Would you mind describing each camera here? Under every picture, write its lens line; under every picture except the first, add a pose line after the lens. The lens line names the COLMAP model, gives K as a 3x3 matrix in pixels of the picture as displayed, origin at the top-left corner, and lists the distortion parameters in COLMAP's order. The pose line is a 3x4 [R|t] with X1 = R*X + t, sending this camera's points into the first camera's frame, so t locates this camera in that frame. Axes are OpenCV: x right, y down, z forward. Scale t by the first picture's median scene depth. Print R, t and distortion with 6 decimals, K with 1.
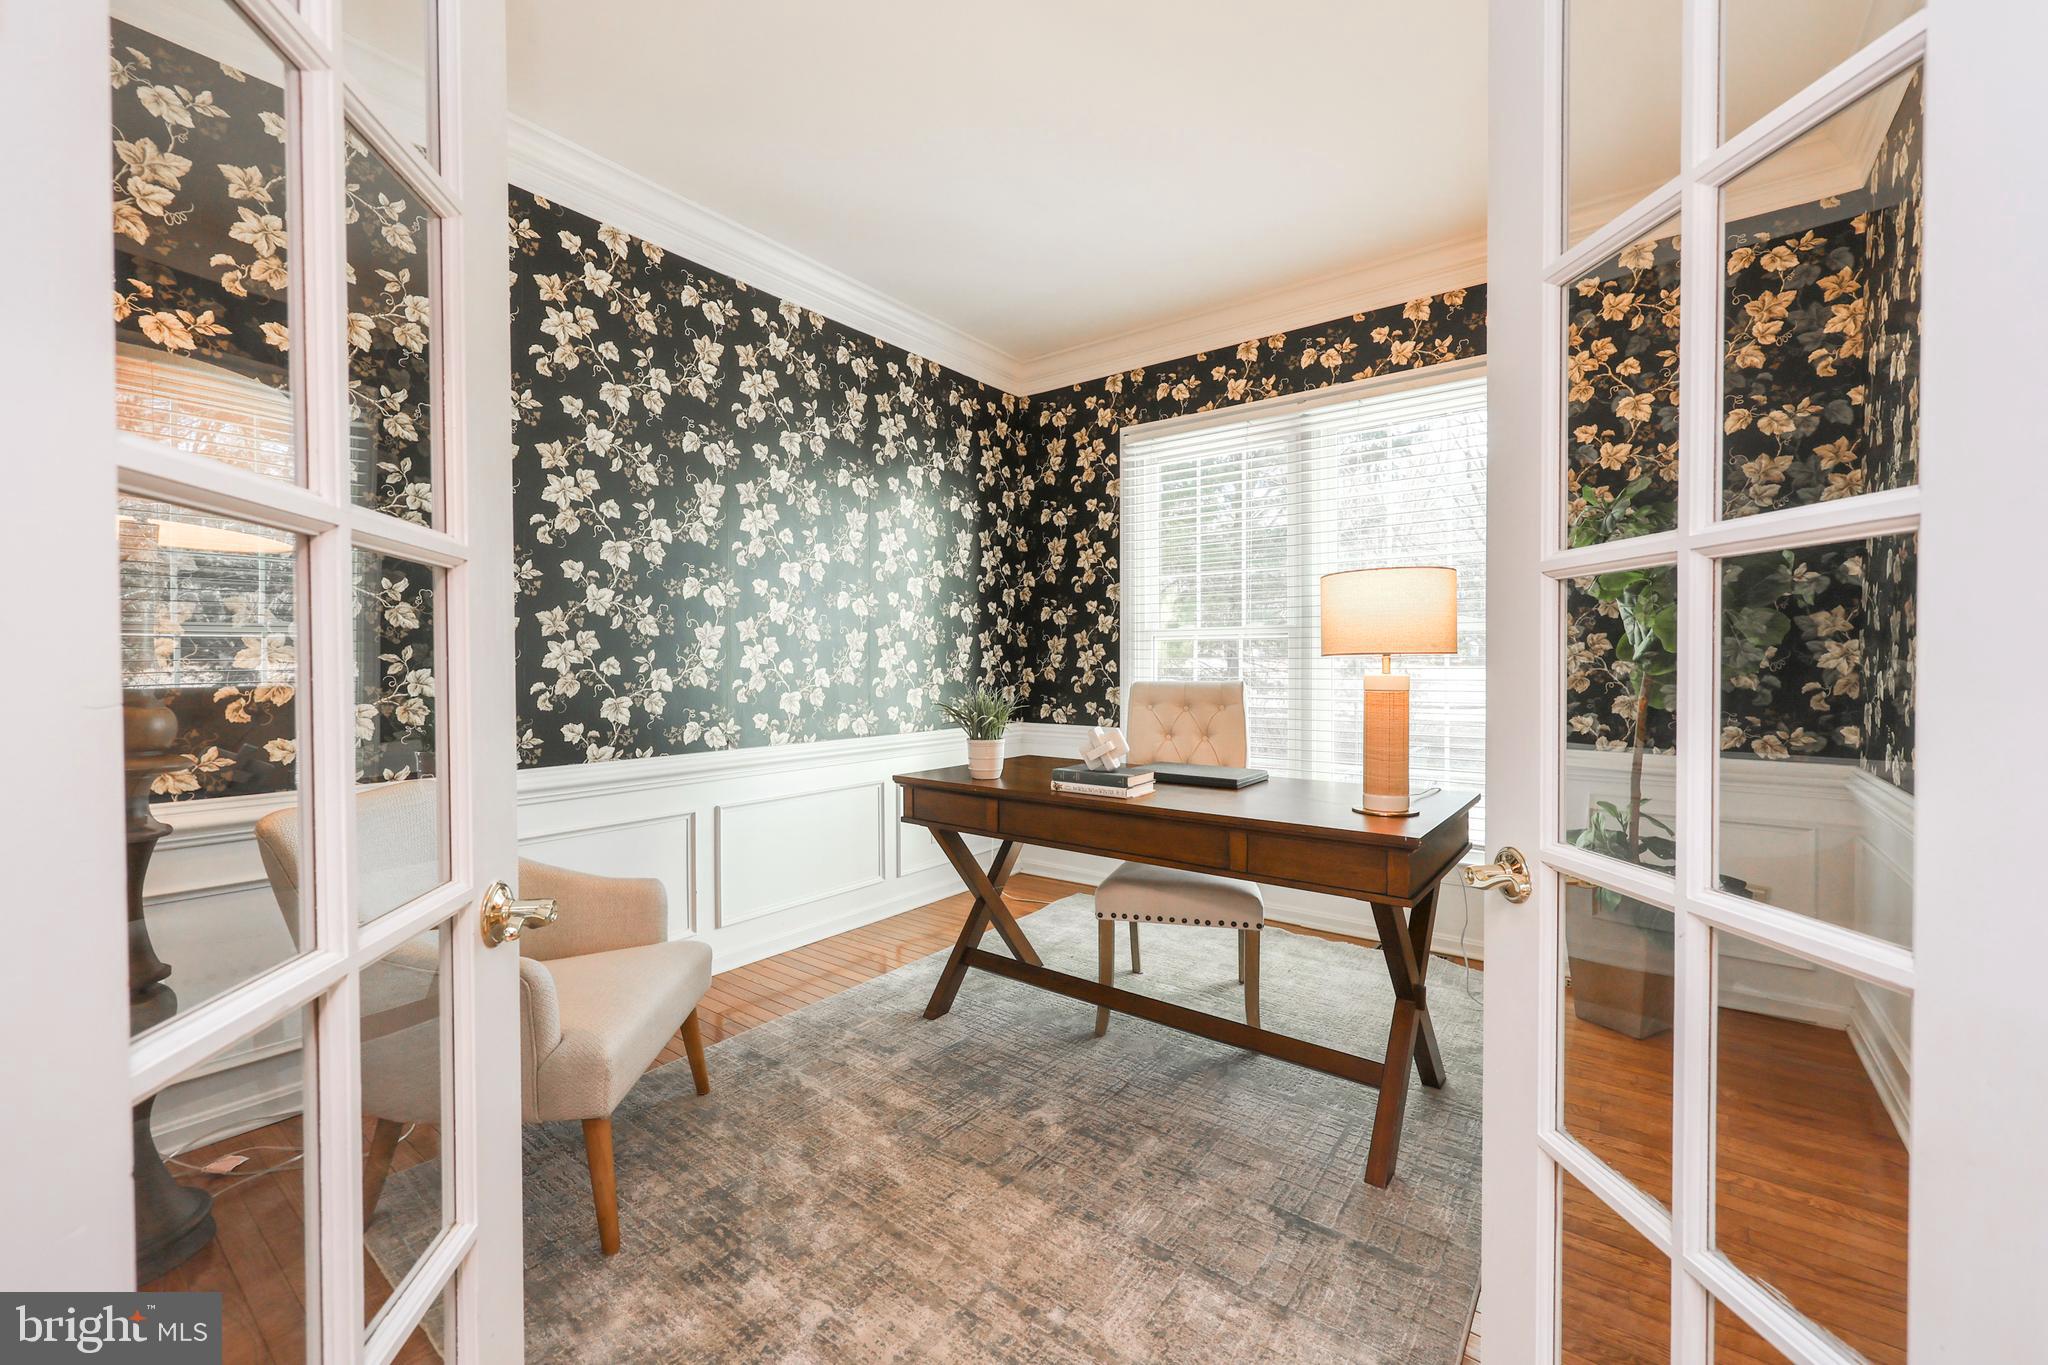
lens RADIAL K [[822.4, 0, 1024.7], [0, 822.4, 671.6], [0, 0, 1]] dist [-0.001596, 0.000002]
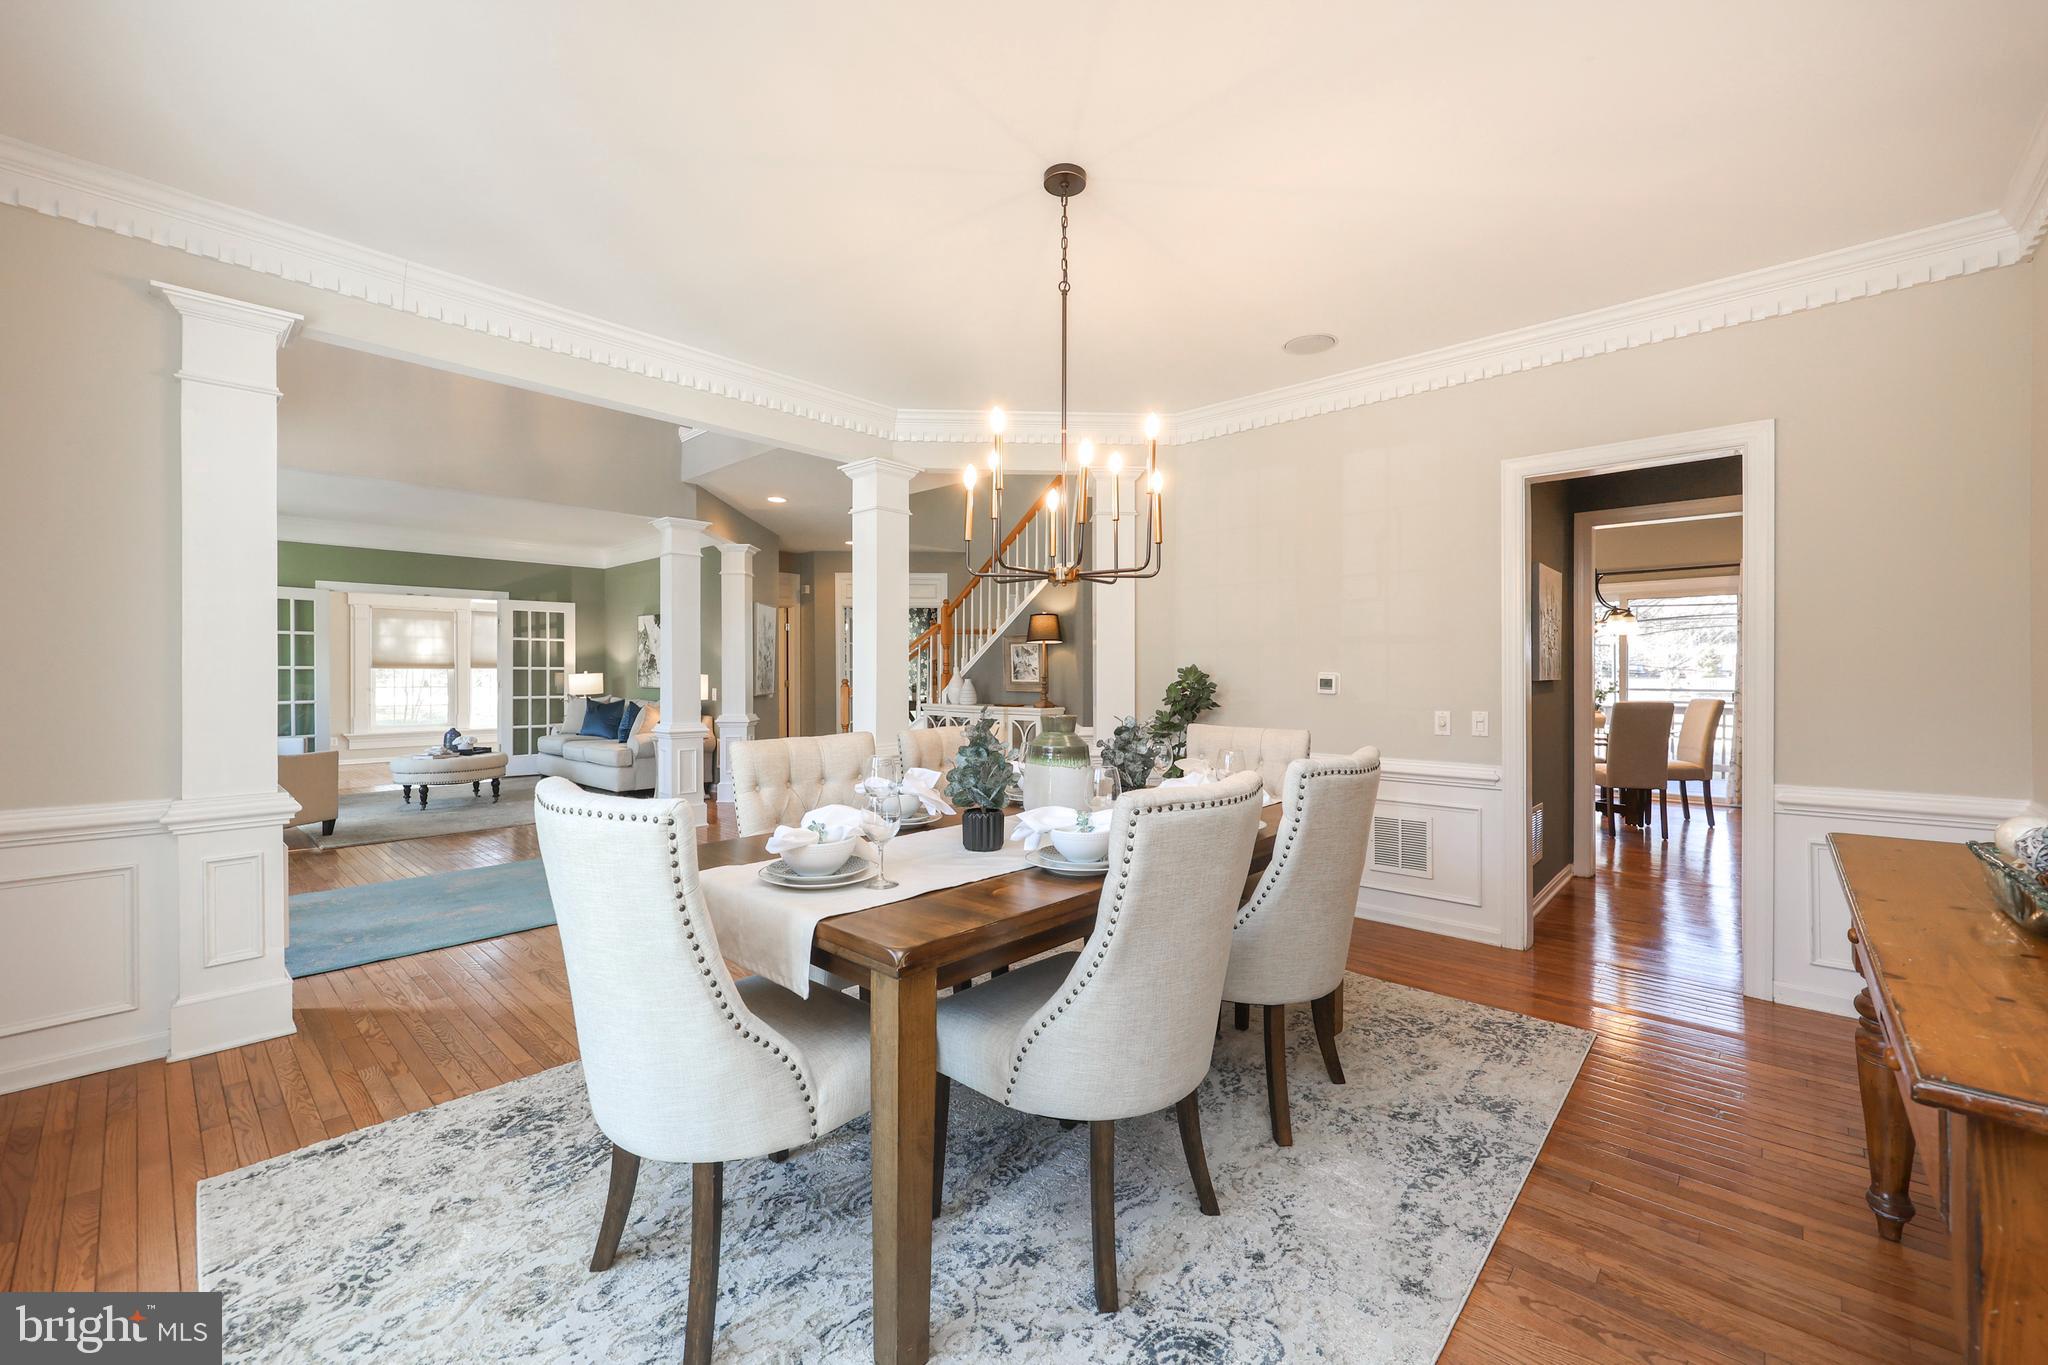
lens RADIAL K [[817.7, 0, 1026.6], [0, 817.7, 674.9], [0, 0, 1]] dist [0.001144, 0.000054]
pose [[0.995665, 0.004072, -0.092927, 0.664532], [-0.004568, 0.999976, -0.005127, -0.001678], [0.092904, 0.005529, 0.995660, -2.365804]]
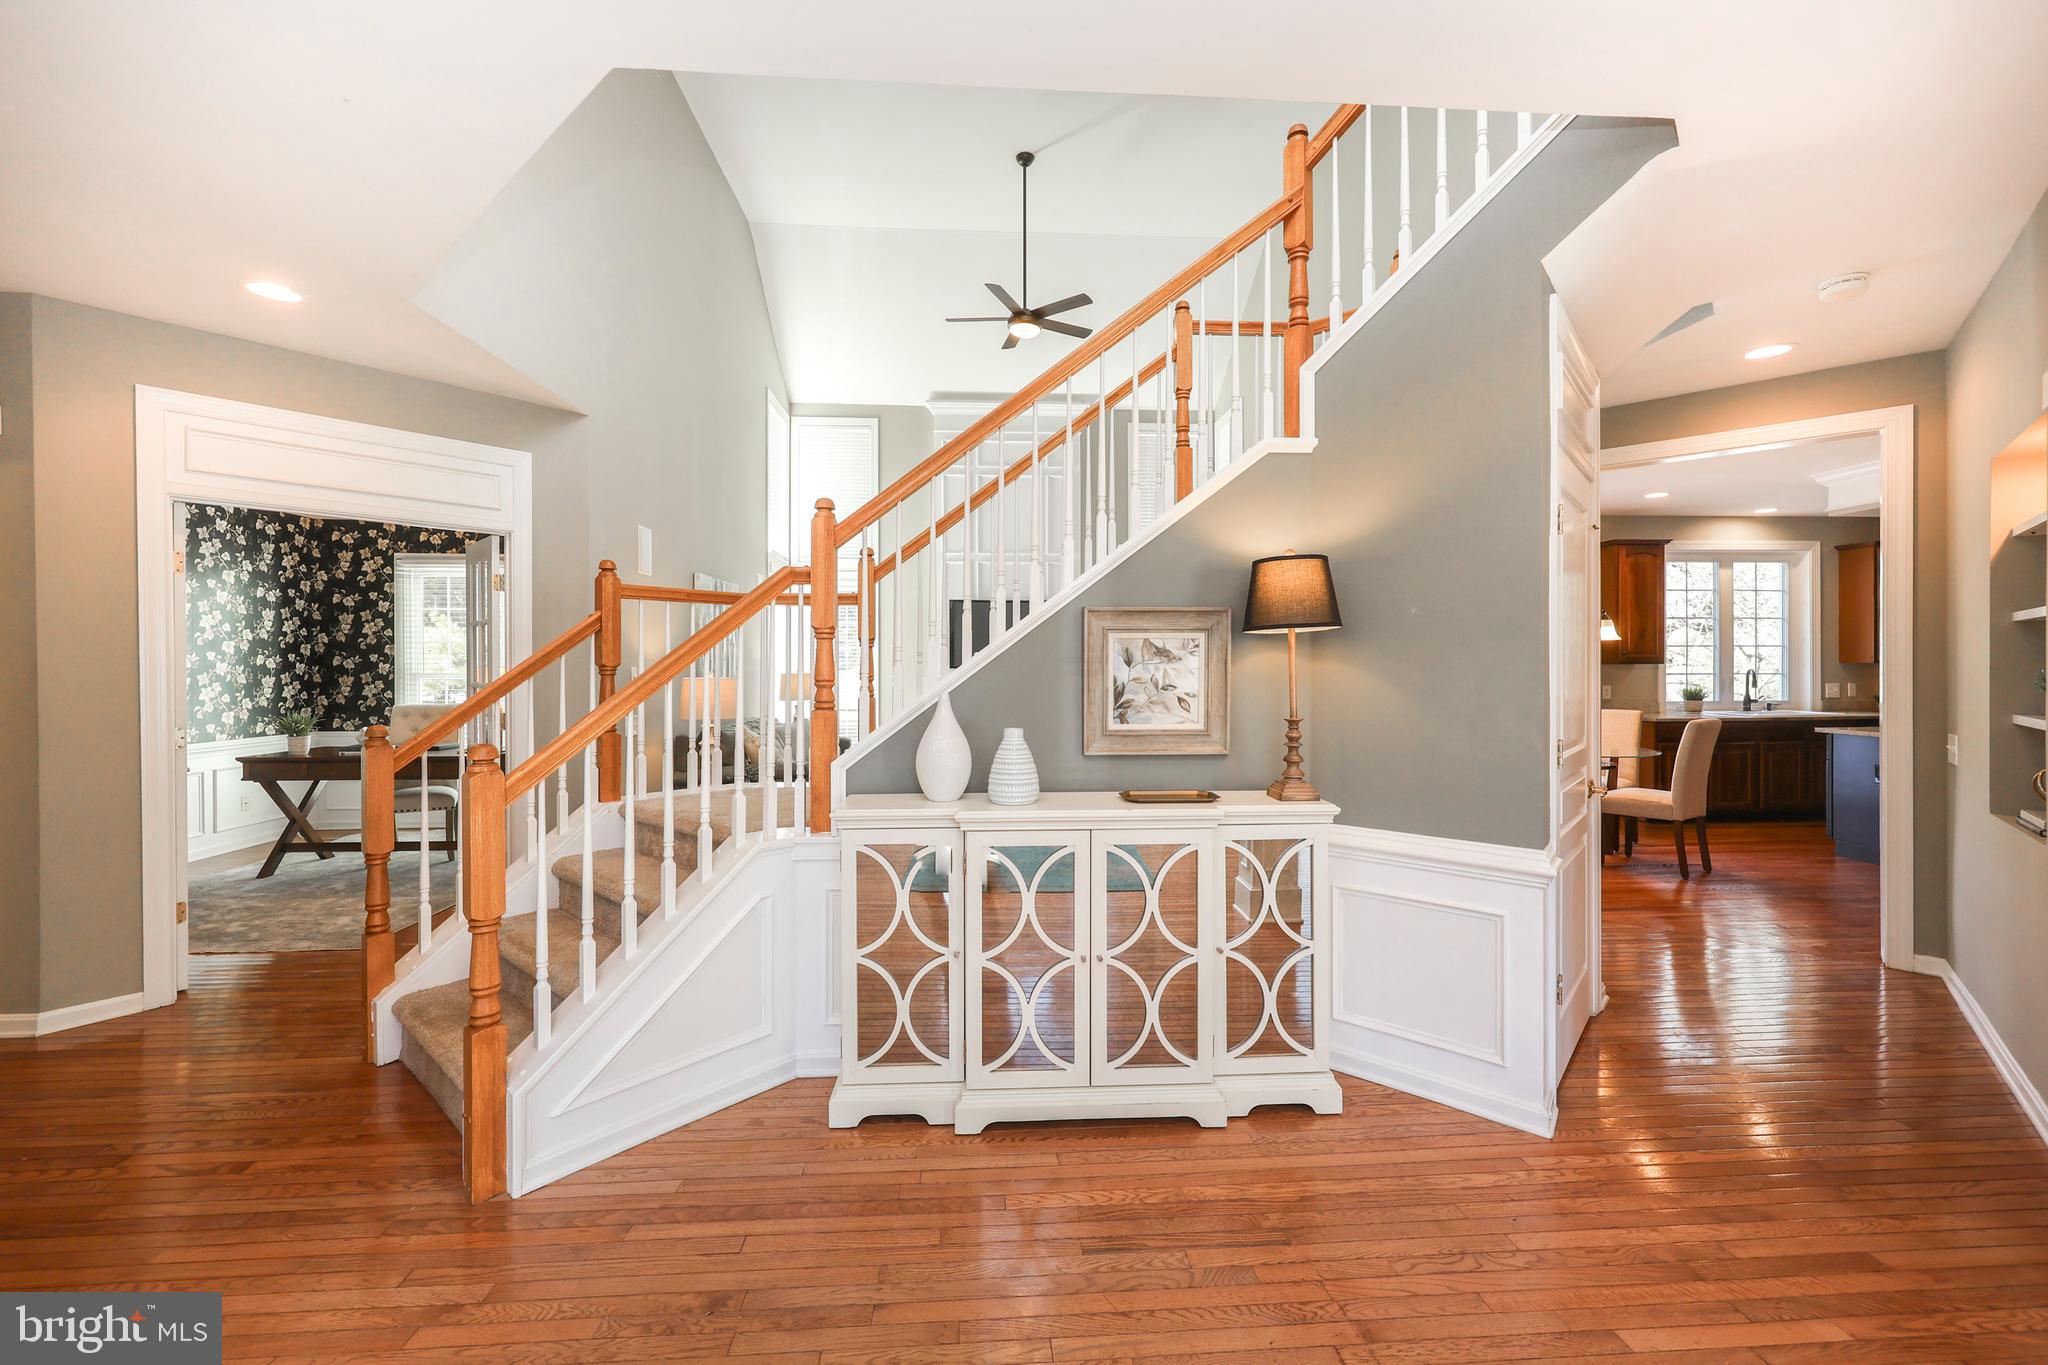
lens RADIAL K [[822.4, 0, 1024.7], [0, 822.4, 671.6], [0, 0, 1]] dist [-0.001596, 0.000002]
pose [[0.752035, -0.001838, 0.659121, -0.021853], [0.004677, 0.999986, -0.002547, -0.042343], [-0.659107, 0.004998, 0.752033, -1.096505]]
